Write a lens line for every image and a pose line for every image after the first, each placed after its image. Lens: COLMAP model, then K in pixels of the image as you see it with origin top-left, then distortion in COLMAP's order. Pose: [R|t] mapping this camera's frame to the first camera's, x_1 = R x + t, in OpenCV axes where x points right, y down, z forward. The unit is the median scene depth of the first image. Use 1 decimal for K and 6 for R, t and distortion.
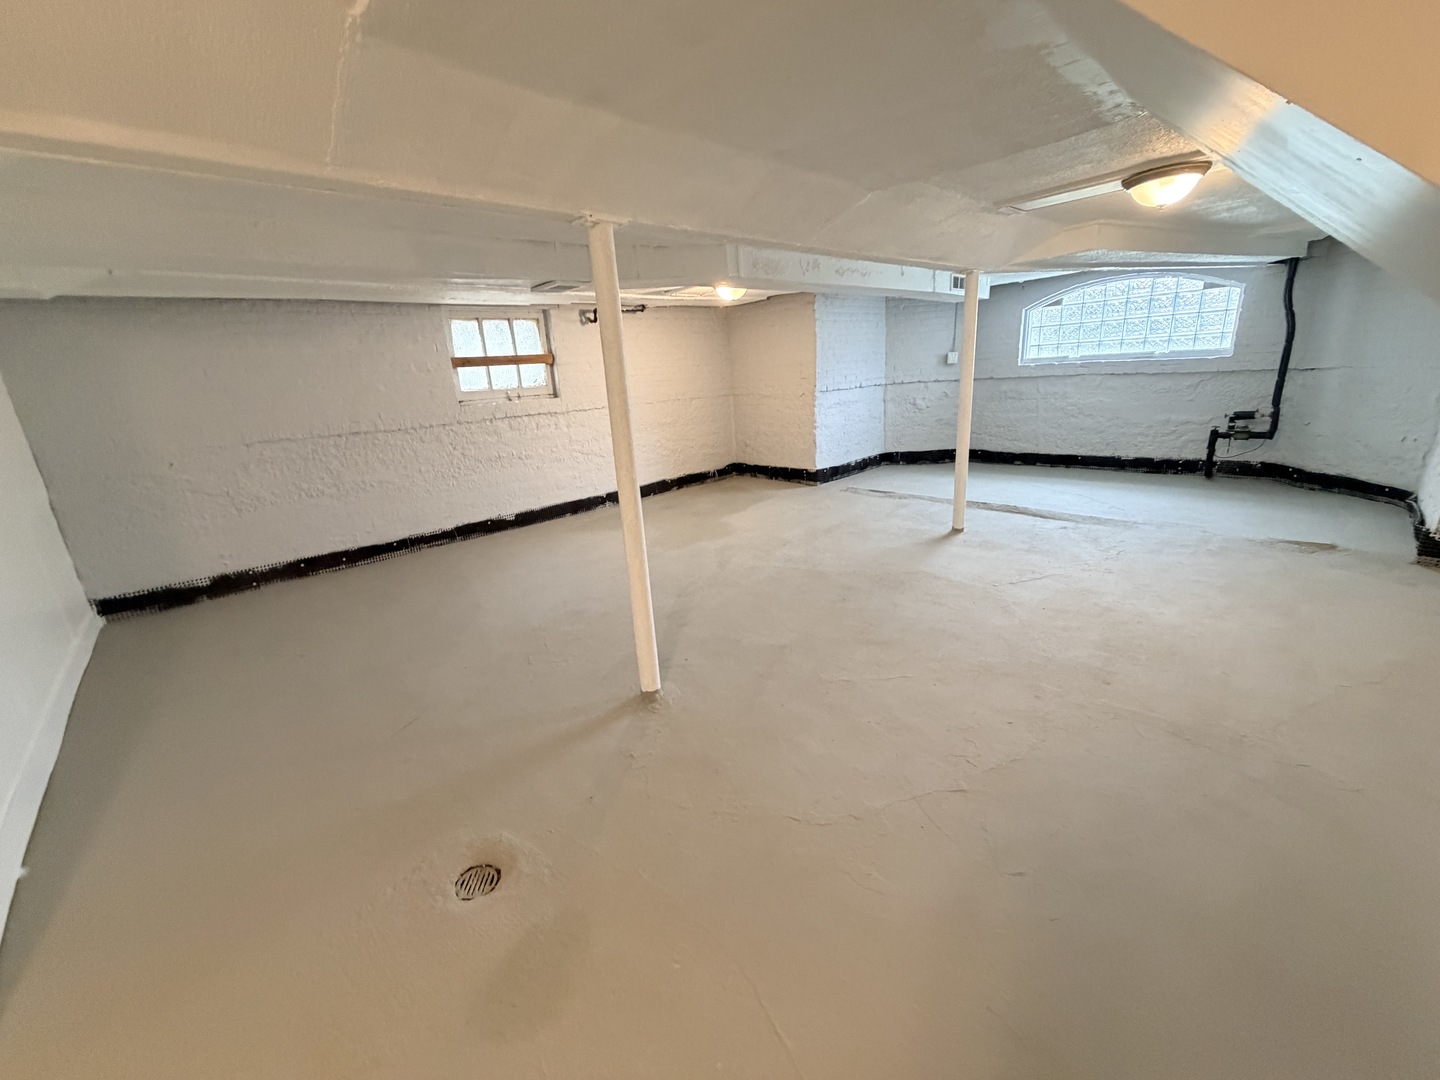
lens RADIAL K [[571.9, 0, 720.9], [0, 571.9, 538.9], [0, 0, 1]] dist [-0.000843, -0.000187]
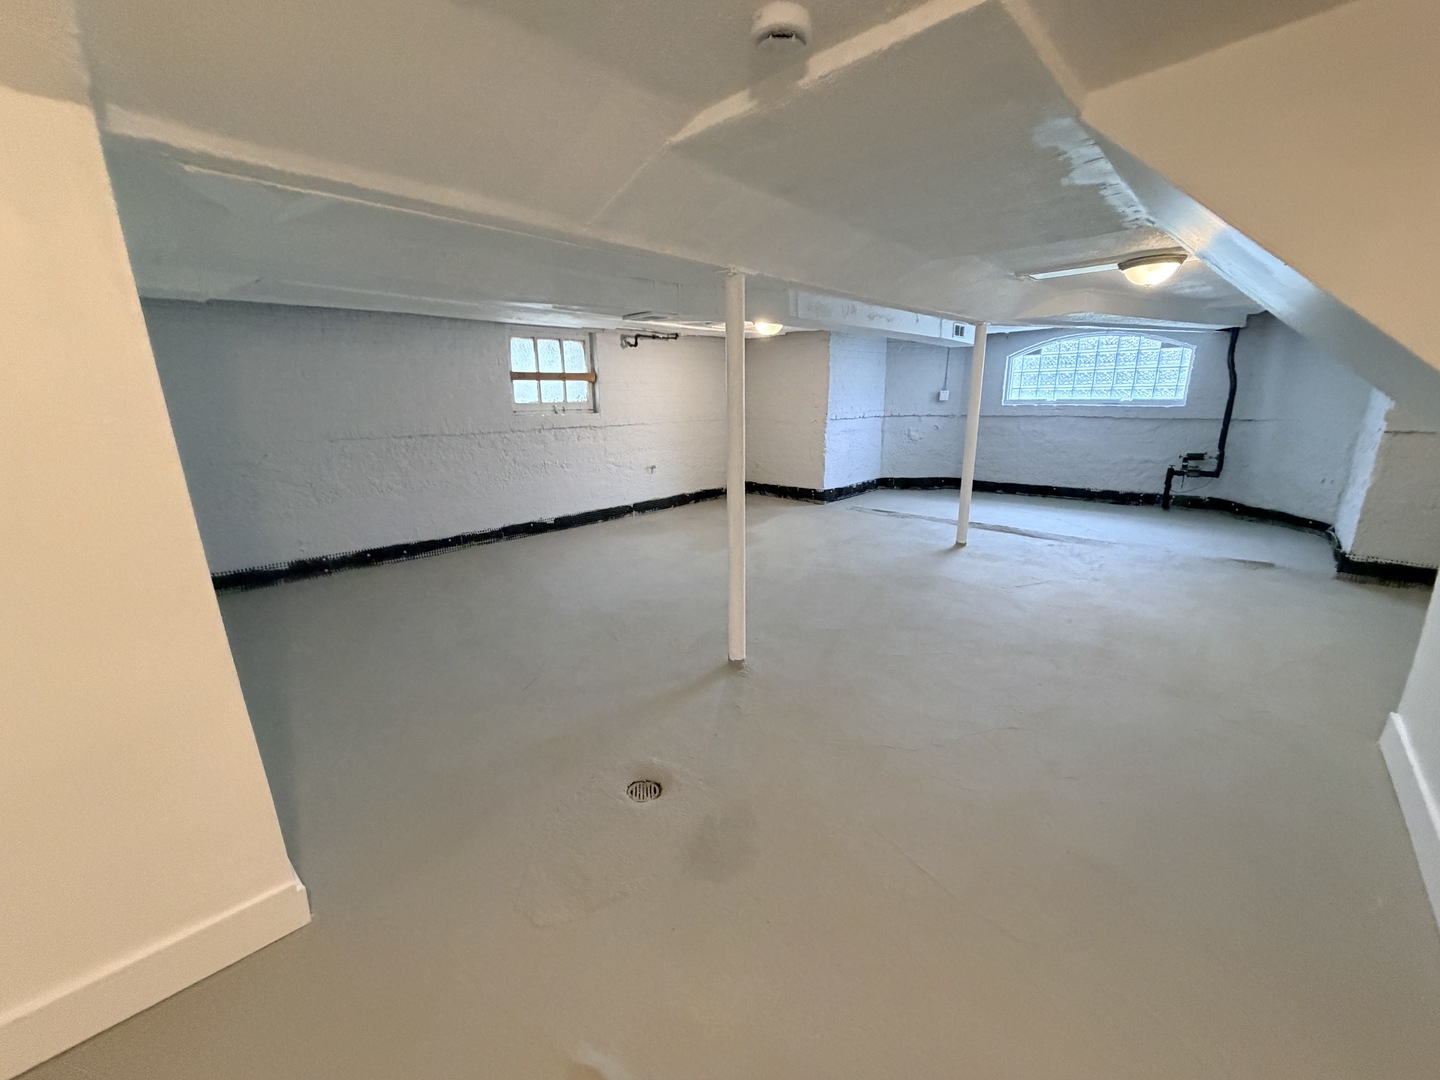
lens RADIAL K [[571.9, 0, 719.0], [0, 571.9, 541.6], [0, 0, 1]] dist [-0.000843, -0.000187]
pose [[0.997238, 0.034577, 0.065729, -0.145867], [-0.031891, 0.998630, -0.041480, 0.042551], [-0.067073, 0.039269, 0.996975, -0.107739]]
